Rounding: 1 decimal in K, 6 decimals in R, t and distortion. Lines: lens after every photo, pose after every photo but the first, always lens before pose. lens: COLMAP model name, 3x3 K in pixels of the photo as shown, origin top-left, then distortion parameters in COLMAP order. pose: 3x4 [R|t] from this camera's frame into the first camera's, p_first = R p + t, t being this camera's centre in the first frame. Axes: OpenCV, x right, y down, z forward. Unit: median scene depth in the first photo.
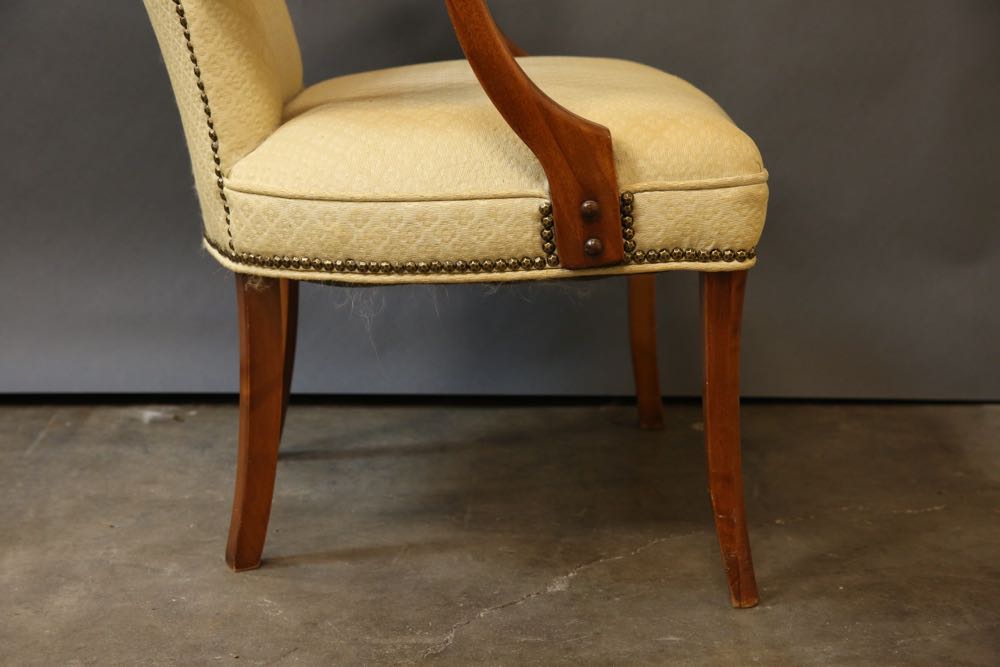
lens RADIAL K [[1726.4, 0, 500.0], [0, 1726.4, 333.5], [0, 0, 1]] dist [0.164423, -0.089419]
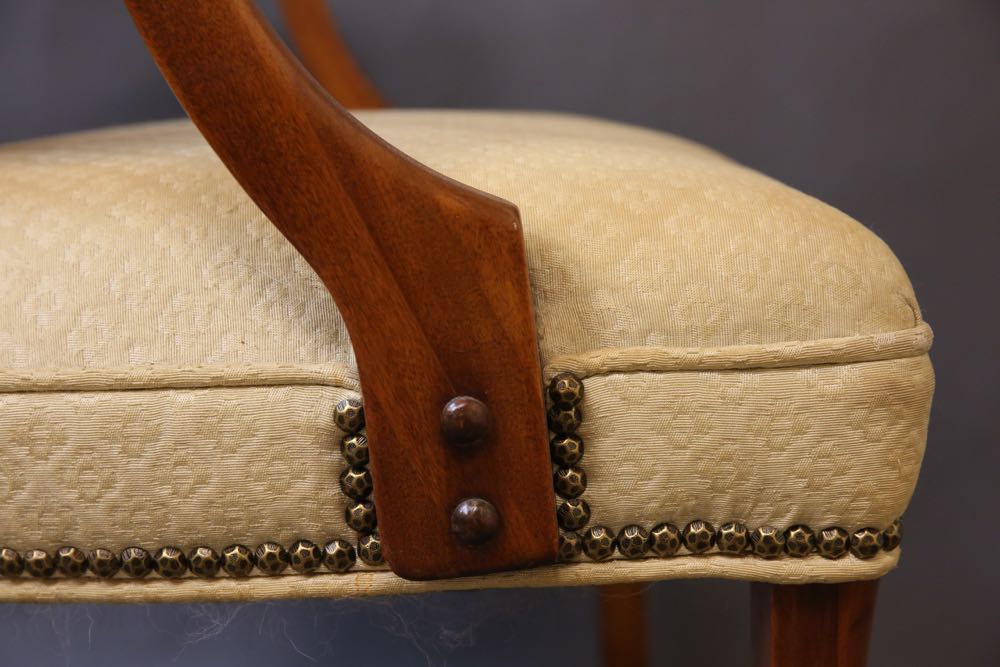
lens RADIAL K [[1813.3, 0, 500.0], [0, 1813.3, 333.5], [0, 0, 1]] dist [0.134989, -0.073018]
pose [[0.999935, 0.010240, 0.005041, 0.056455], [-0.009691, 0.995045, -0.098956, -0.050790], [-0.006029, 0.098901, 0.995079, 0.599891]]
